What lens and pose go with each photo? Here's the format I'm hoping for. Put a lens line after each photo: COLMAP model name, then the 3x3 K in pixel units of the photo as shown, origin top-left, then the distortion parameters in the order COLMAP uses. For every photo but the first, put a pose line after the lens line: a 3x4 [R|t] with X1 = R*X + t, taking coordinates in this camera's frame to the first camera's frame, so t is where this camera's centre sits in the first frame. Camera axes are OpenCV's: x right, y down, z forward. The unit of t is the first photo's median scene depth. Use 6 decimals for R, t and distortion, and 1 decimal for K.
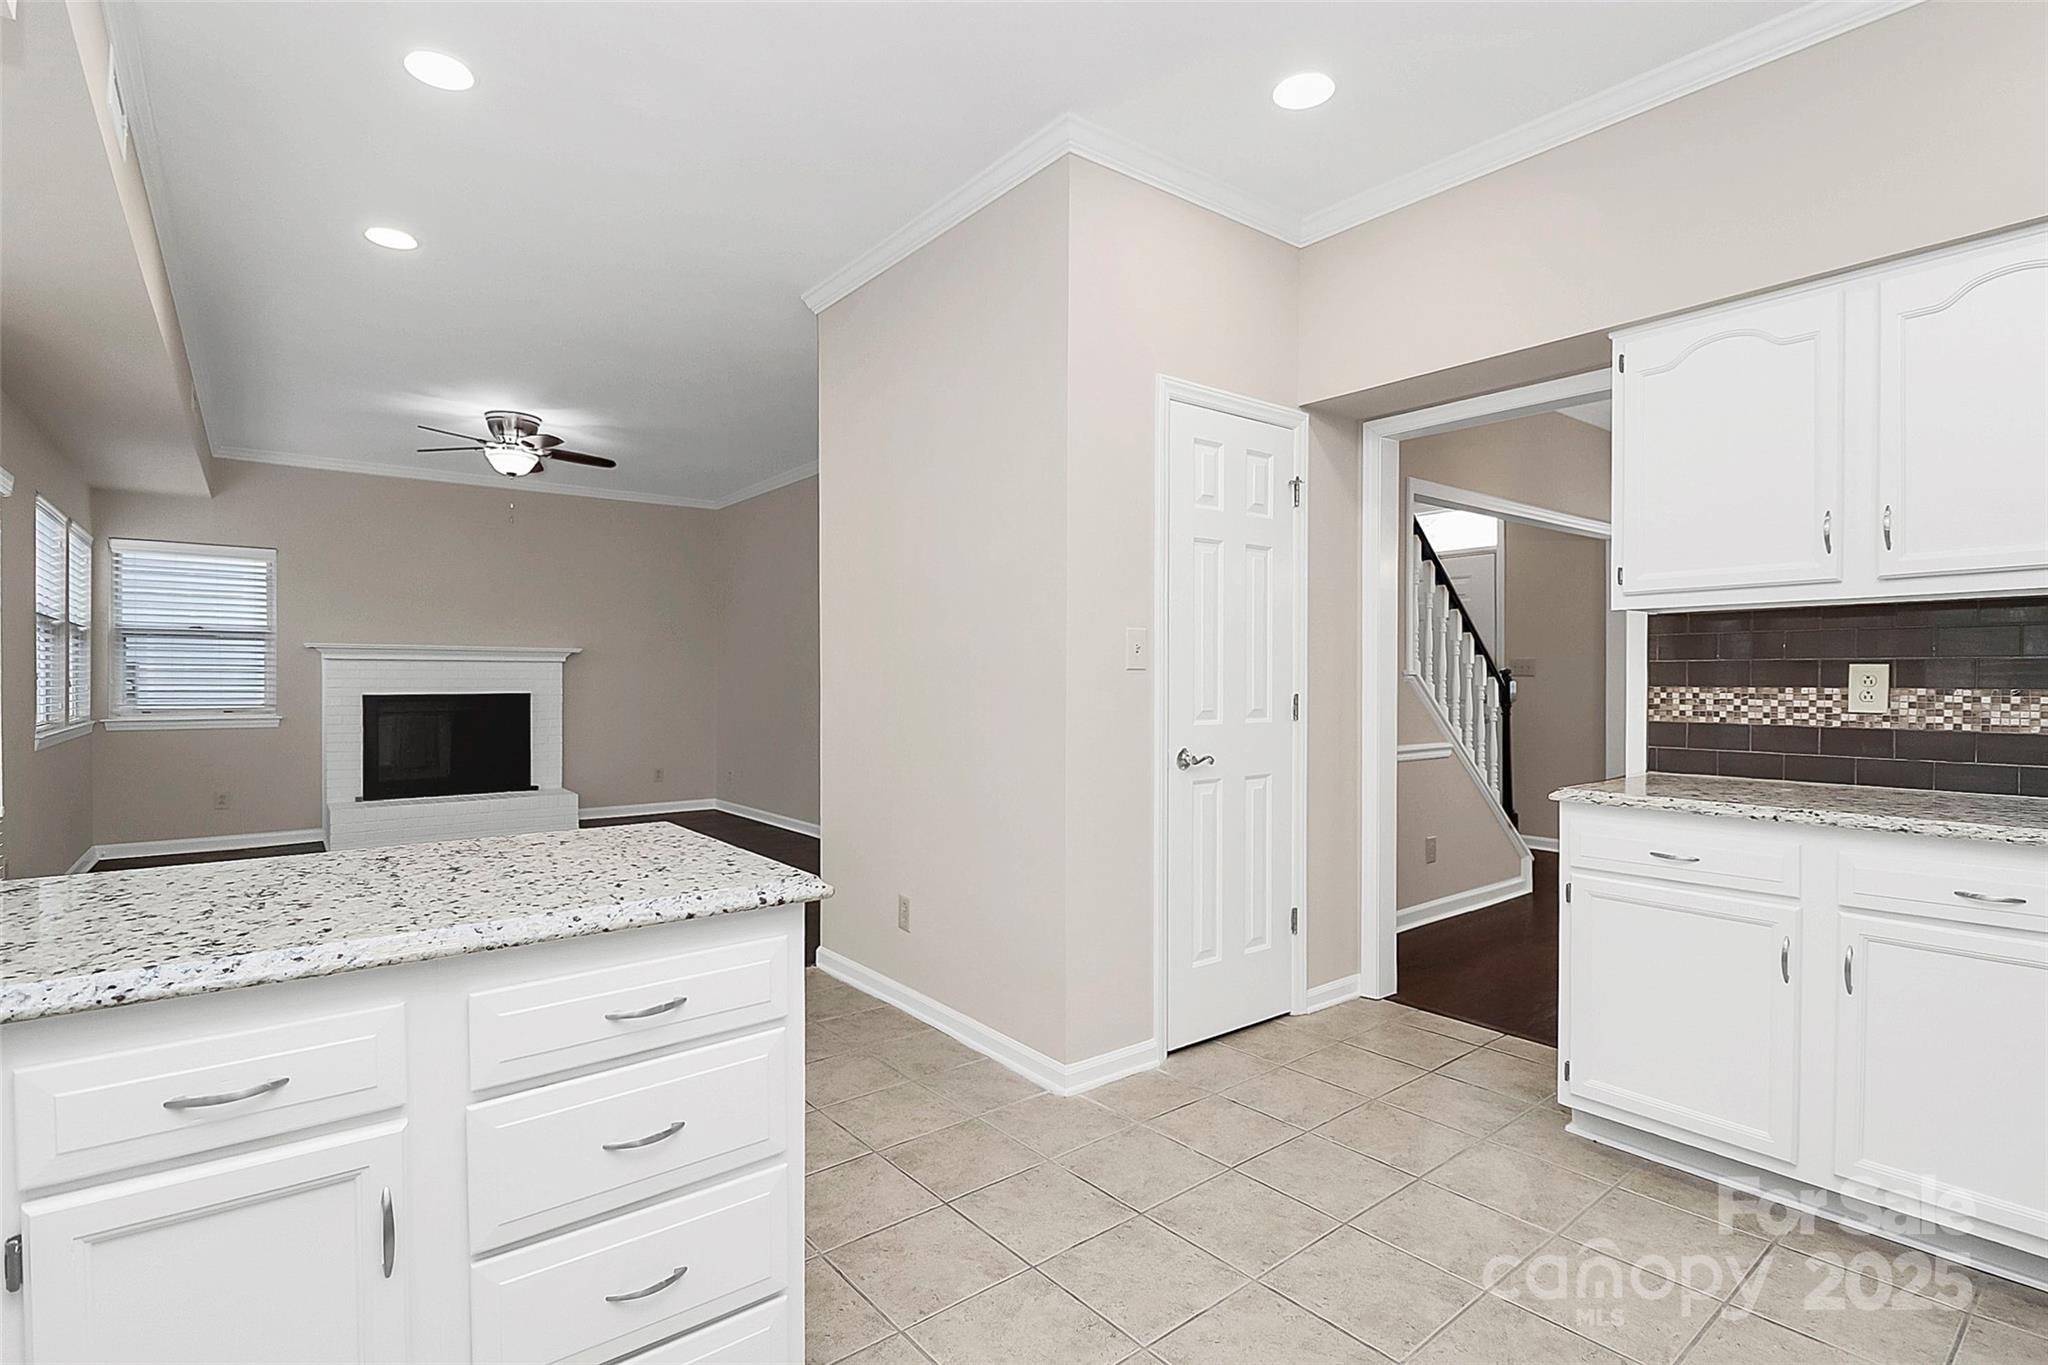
lens RADIAL K [[986.4, 0, 993.3], [0, 986.4, 692.7], [0, 0, 1]] dist [-0.004780, -0.007694]
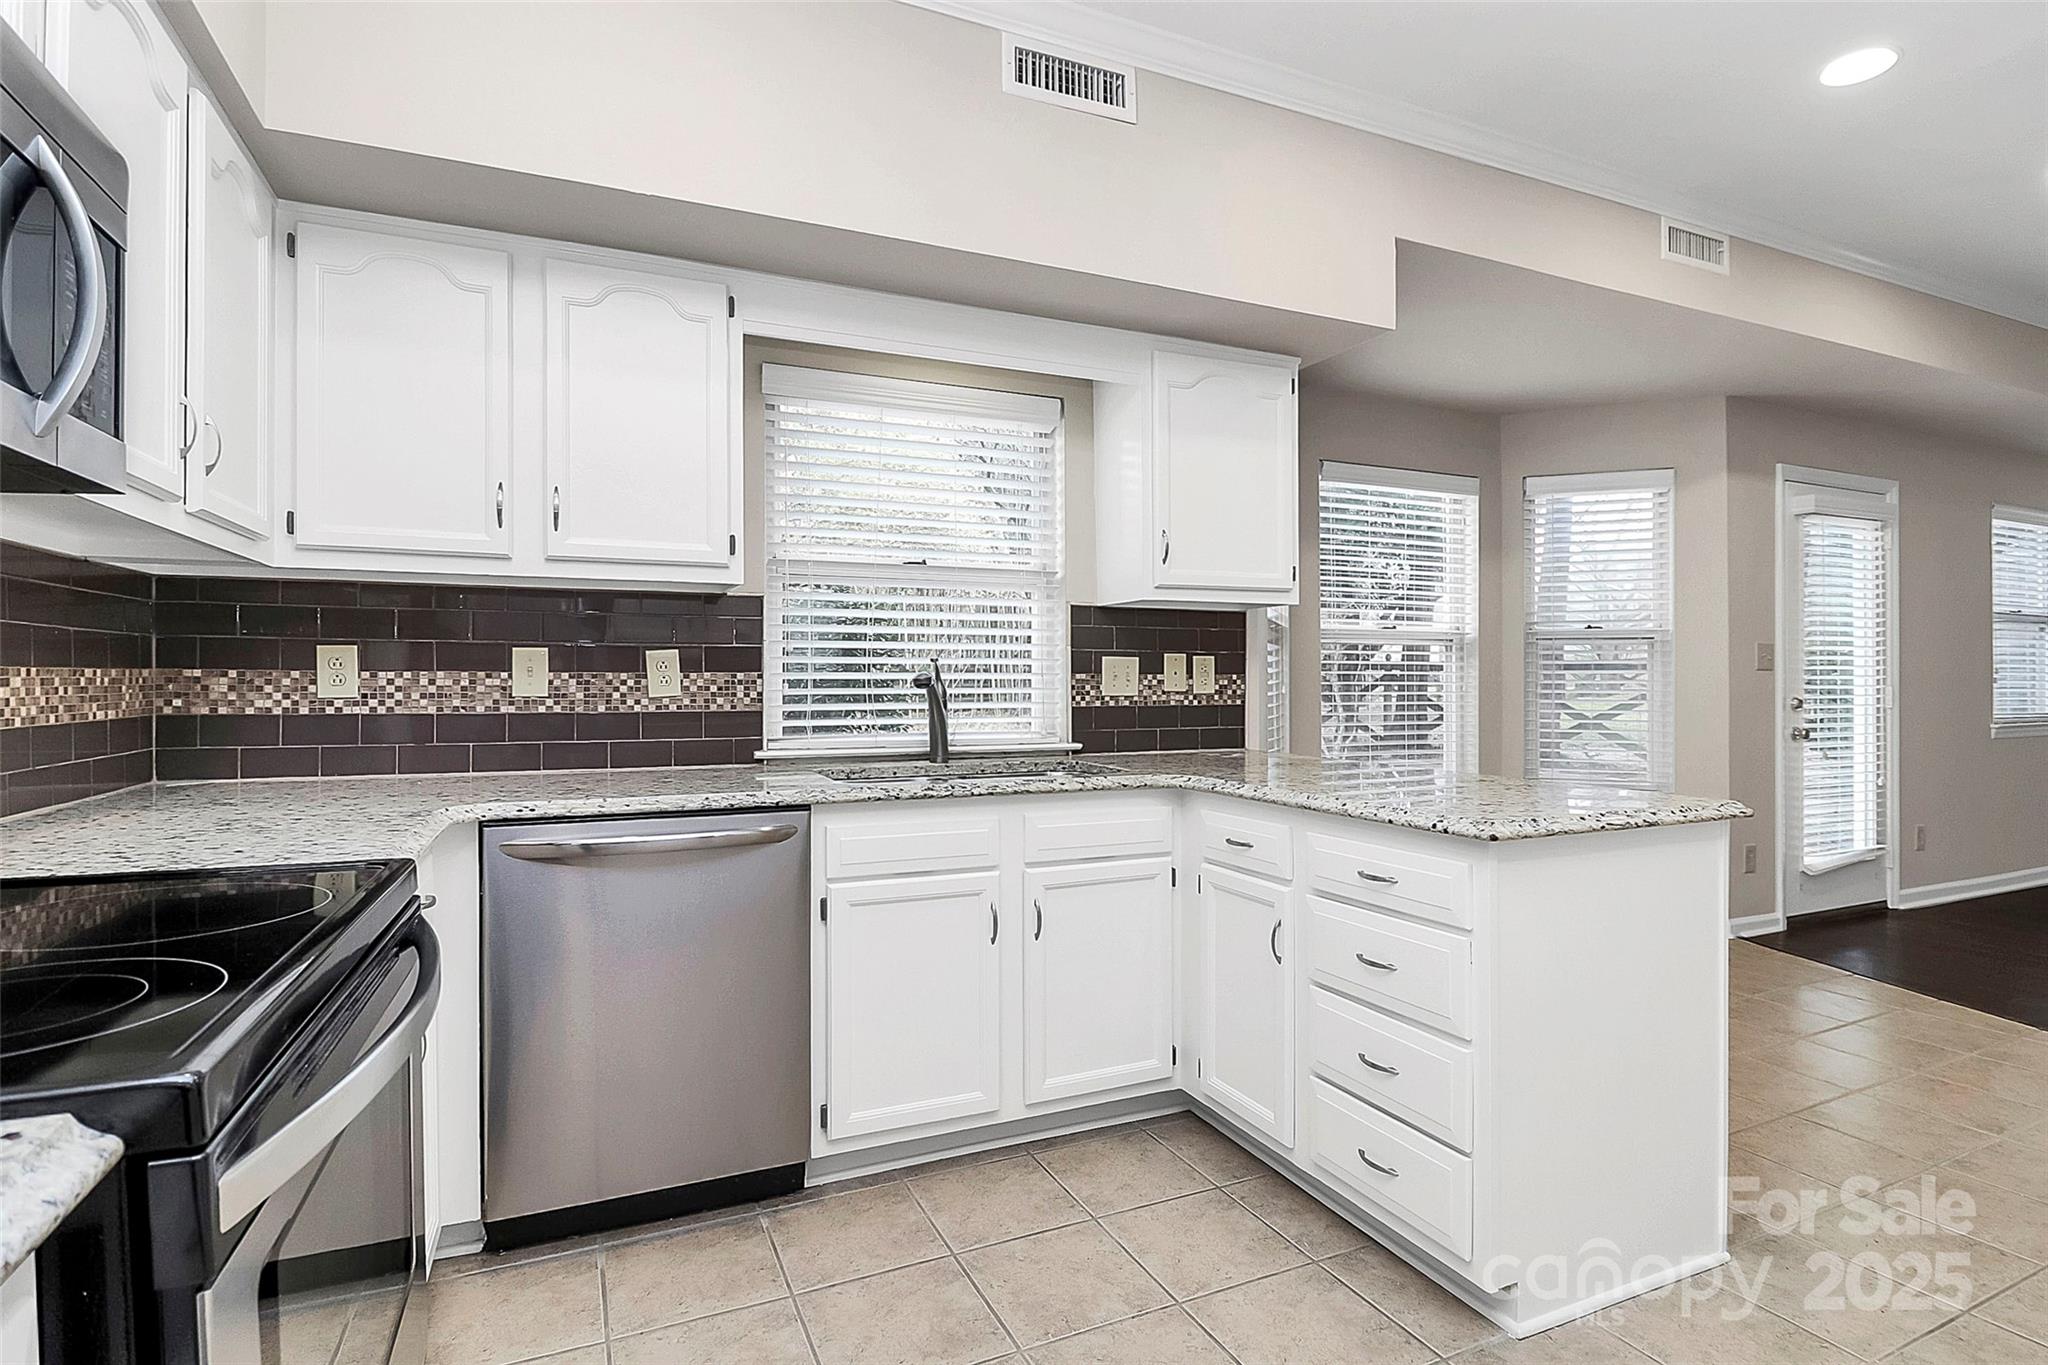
lens RADIAL K [[986.4, 0, 1024.3], [0, 986.4, 675.6], [0, 0, 1]] dist [-0.004780, -0.007694]
pose [[-0.262175, -0.007621, -0.964990, 0.288265], [-0.014327, 0.999889, -0.004004, 0.005409], [0.964914, 0.012776, -0.262255, 0.198952]]
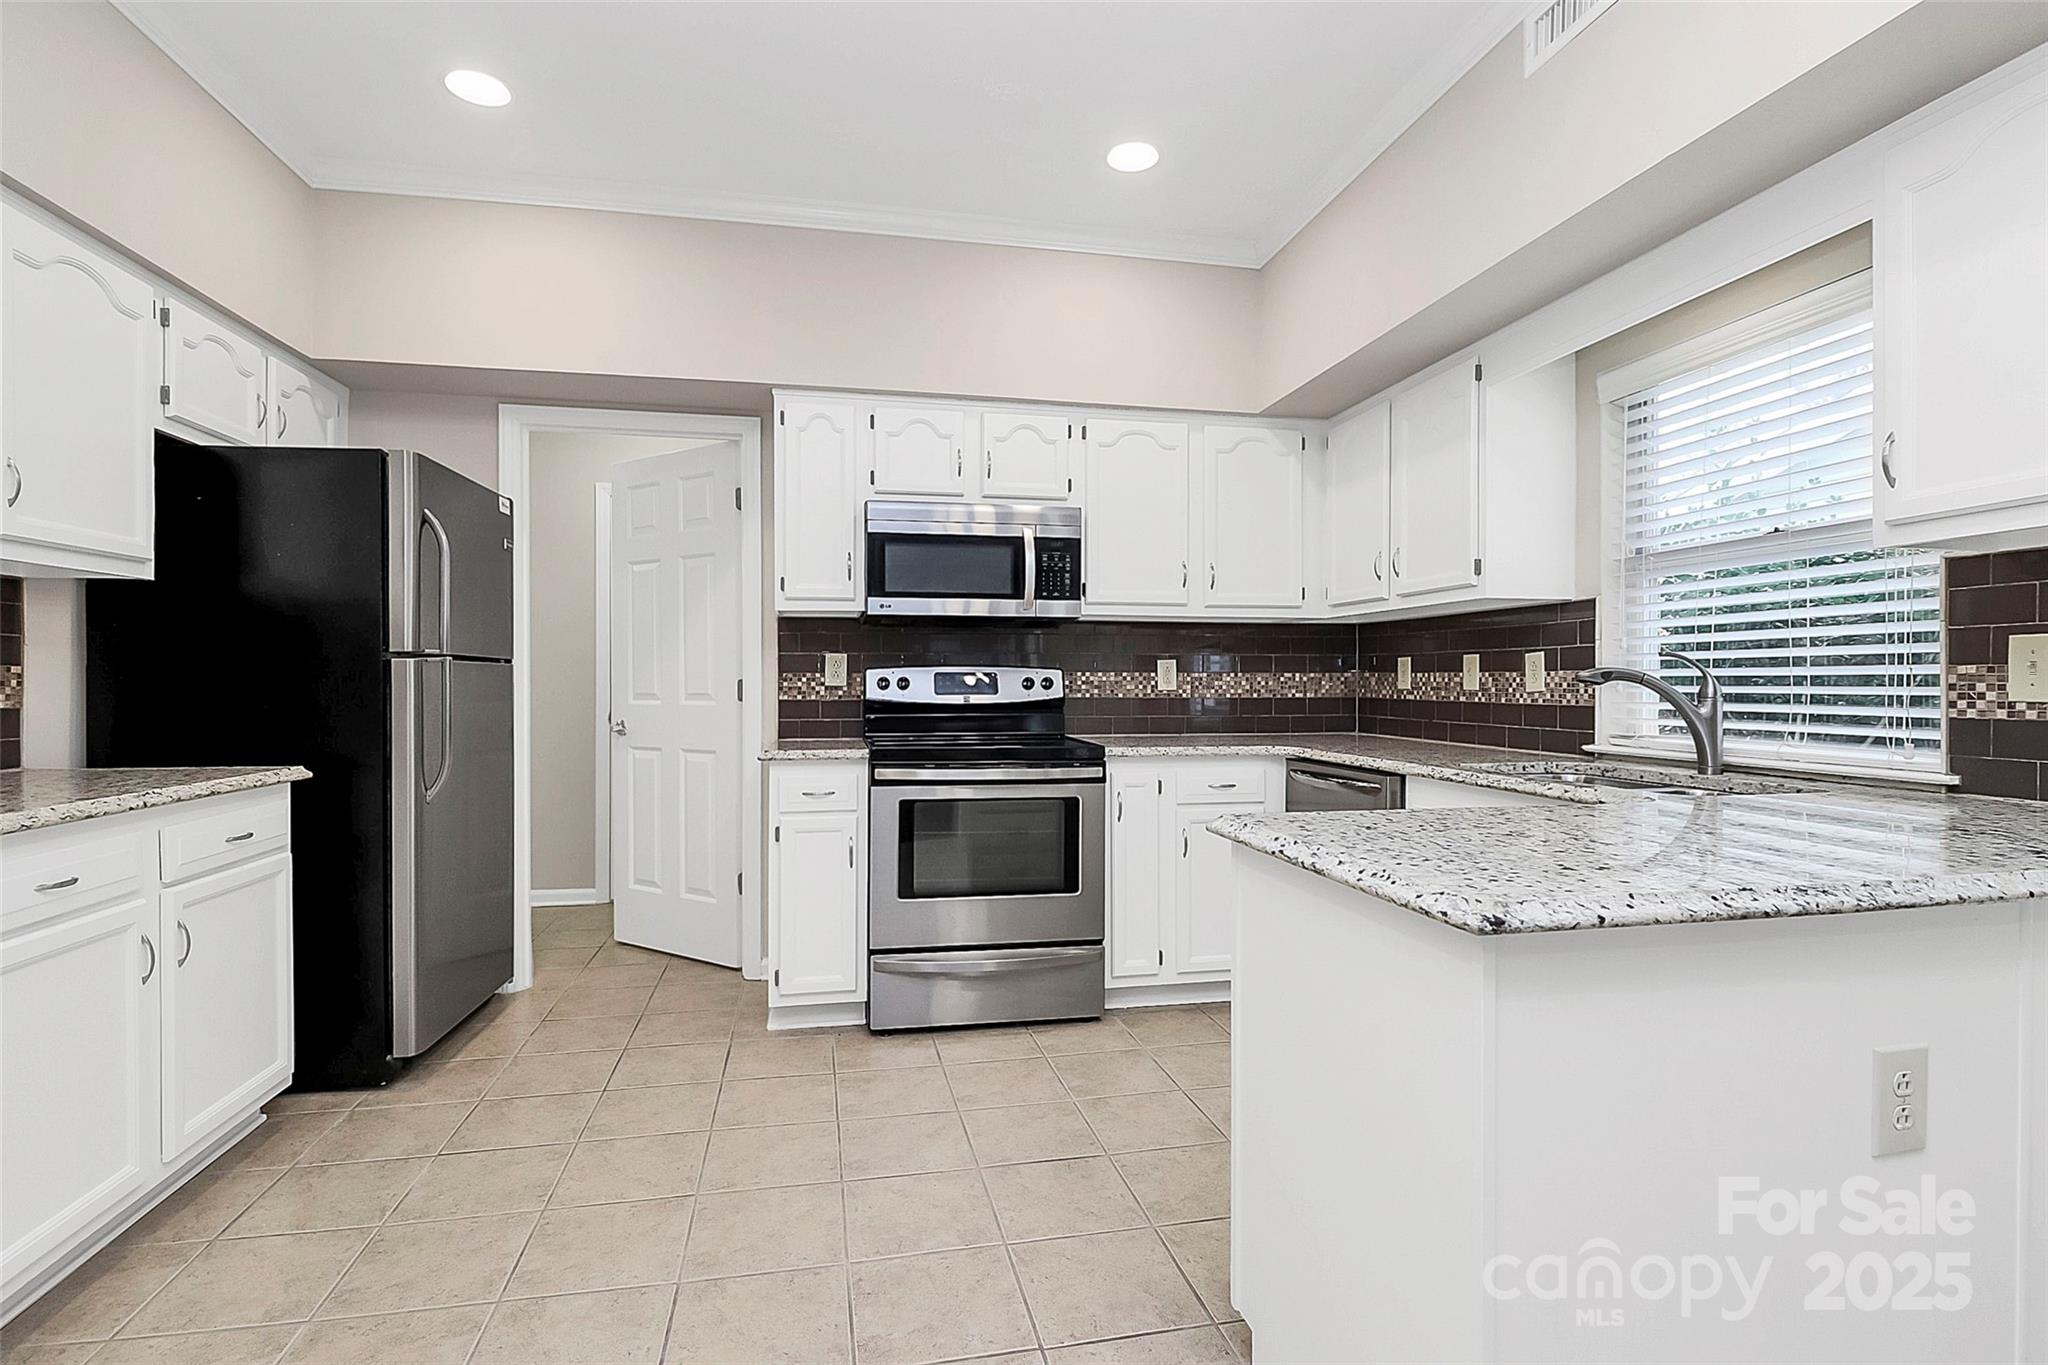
lens RADIAL K [[986.4, 0, 1003.9], [0, 986.4, 676.5], [0, 0, 1]] dist [-0.004780, -0.007694]
pose [[-0.880818, -0.003263, 0.473445, -0.083459], [0.001029, 0.999961, 0.008806, 0.002444], [-0.473455, 0.008244, -0.880780, 0.517850]]
